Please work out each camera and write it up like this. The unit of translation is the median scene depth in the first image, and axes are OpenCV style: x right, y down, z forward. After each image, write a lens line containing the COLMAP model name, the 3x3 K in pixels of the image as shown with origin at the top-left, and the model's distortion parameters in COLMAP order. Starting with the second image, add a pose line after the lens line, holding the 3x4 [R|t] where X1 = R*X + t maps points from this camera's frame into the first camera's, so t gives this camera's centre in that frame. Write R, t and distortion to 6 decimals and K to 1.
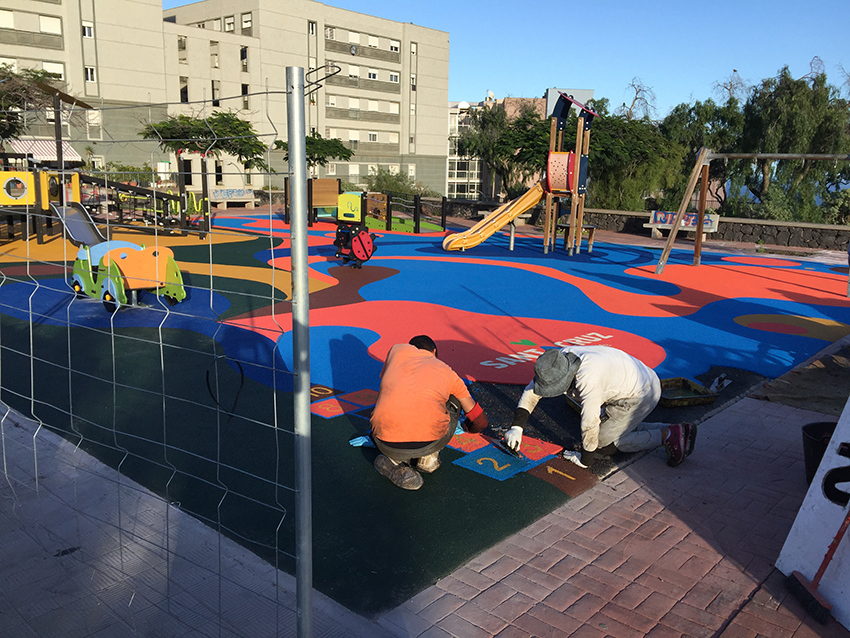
lens RADIAL K [[712.5, 0, 427.7], [0, 712.5, 319.0], [0, 0, 1]] dist [0.061332, -0.083182]
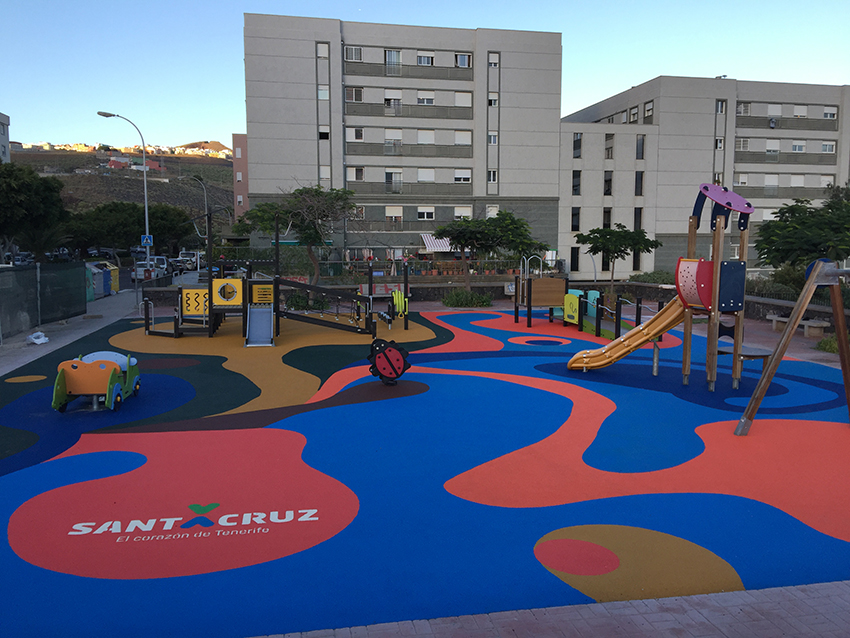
lens RADIAL K [[712.5, 0, 427.8], [0, 712.5, 318.6], [0, 0, 1]] dist [0.061332, -0.083182]
pose [[0.801624, 0.045520, -0.596093, 0.172411], [-0.108814, 0.991551, -0.070614, -0.032630], [0.587842, 0.121469, 0.799804, 0.082046]]
